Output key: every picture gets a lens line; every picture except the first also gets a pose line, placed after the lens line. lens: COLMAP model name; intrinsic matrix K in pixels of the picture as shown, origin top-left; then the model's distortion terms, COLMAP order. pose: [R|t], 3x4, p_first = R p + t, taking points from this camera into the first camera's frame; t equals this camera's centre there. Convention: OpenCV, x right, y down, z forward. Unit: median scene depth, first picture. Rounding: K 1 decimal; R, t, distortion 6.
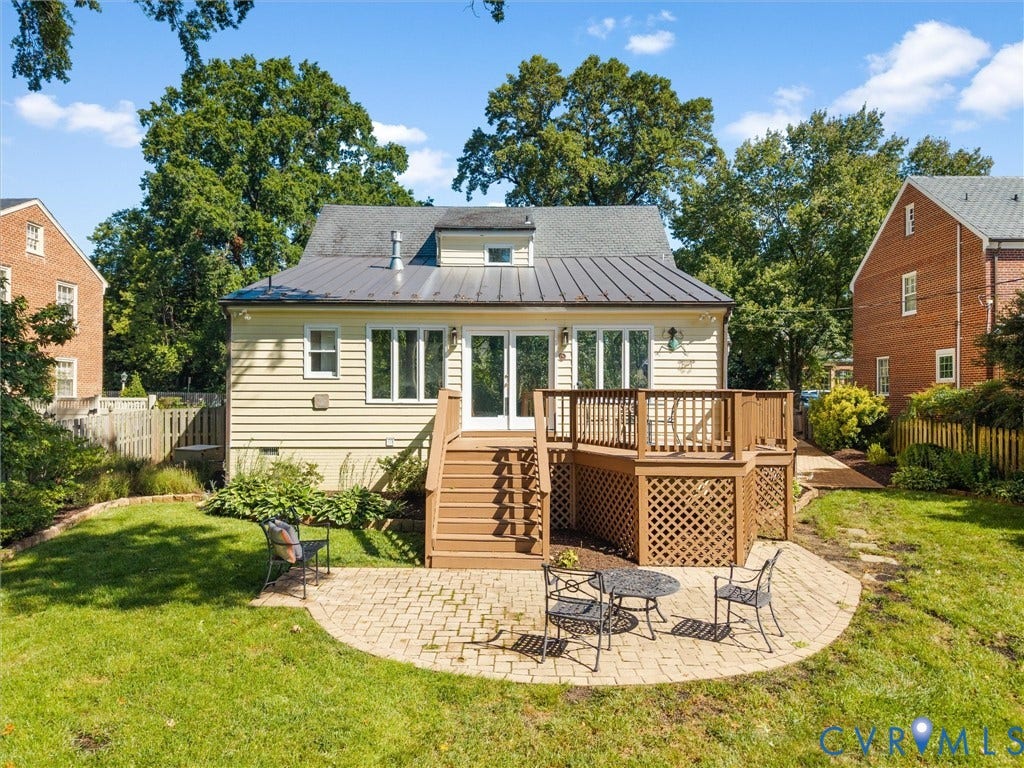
lens RADIAL K [[702.4, 0, 511.2], [0, 702.4, 386.1], [0, 0, 1]] dist [0.022580, -0.022538]
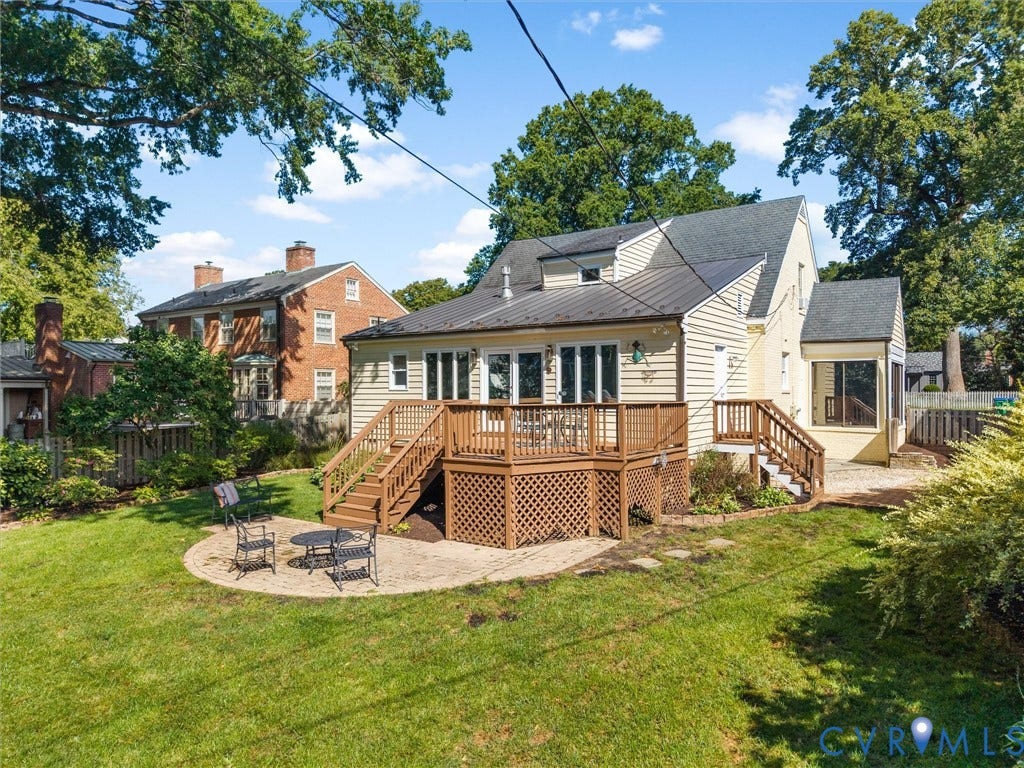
lens RADIAL K [[702.4, 0, 511.7], [0, 702.4, 389.7], [0, 0, 1]] dist [0.022580, -0.022538]
pose [[0.820286, -0.007520, -0.571904, 0.687926], [0.016283, 0.999815, 0.010208, -0.022224], [0.571722, -0.017686, 0.820257, 0.005338]]
